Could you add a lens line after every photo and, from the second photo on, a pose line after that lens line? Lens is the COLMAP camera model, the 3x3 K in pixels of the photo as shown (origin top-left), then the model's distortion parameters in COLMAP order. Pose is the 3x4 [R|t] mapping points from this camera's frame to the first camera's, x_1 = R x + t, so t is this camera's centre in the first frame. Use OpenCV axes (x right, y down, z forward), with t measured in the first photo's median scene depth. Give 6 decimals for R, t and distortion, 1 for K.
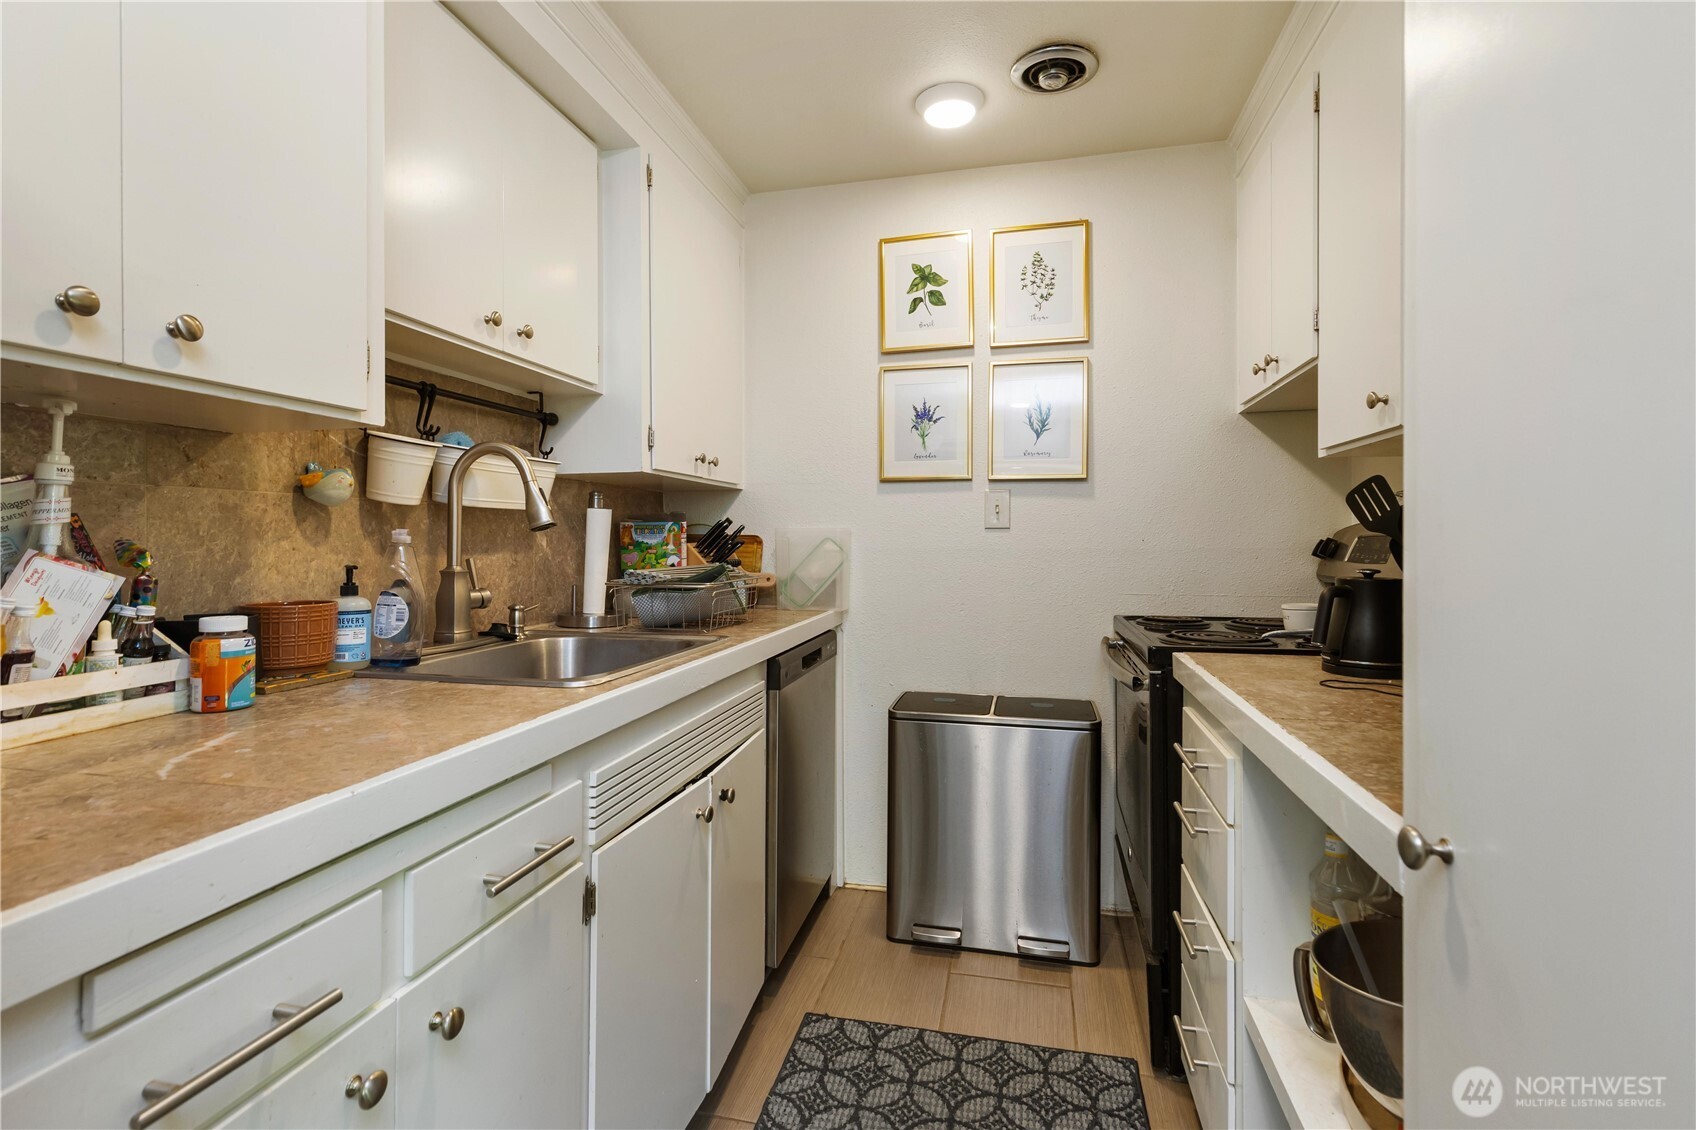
lens RADIAL K [[778.4, 0, 834.8], [0, 778.4, 534.2], [0, 0, 1]] dist [0.004775, 0.000986]
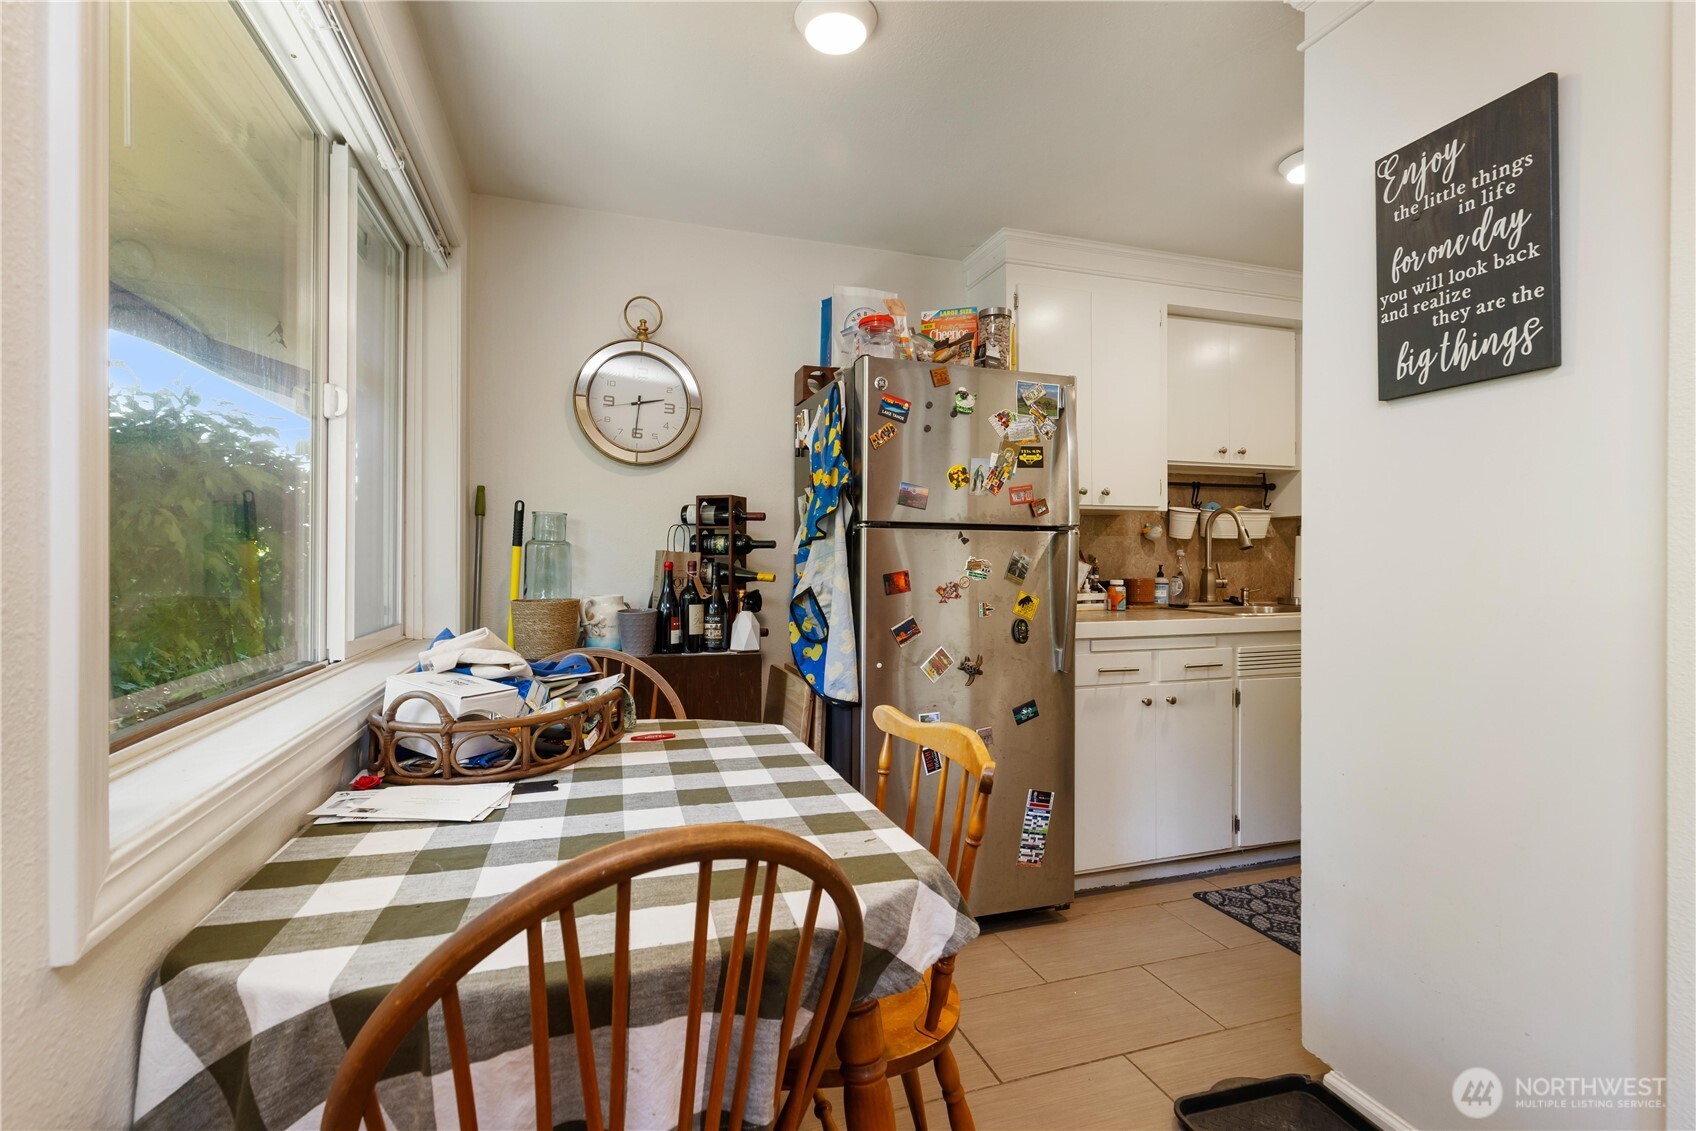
lens RADIAL K [[778.4, 0, 846.7], [0, 778.4, 556.0], [0, 0, 1]] dist [0.004775, 0.000986]
pose [[0.525742, -0.001888, -0.850642, 0.955975], [0.007671, 0.999967, 0.002522, -0.001318], [0.850610, -0.007852, 0.525739, -1.142196]]
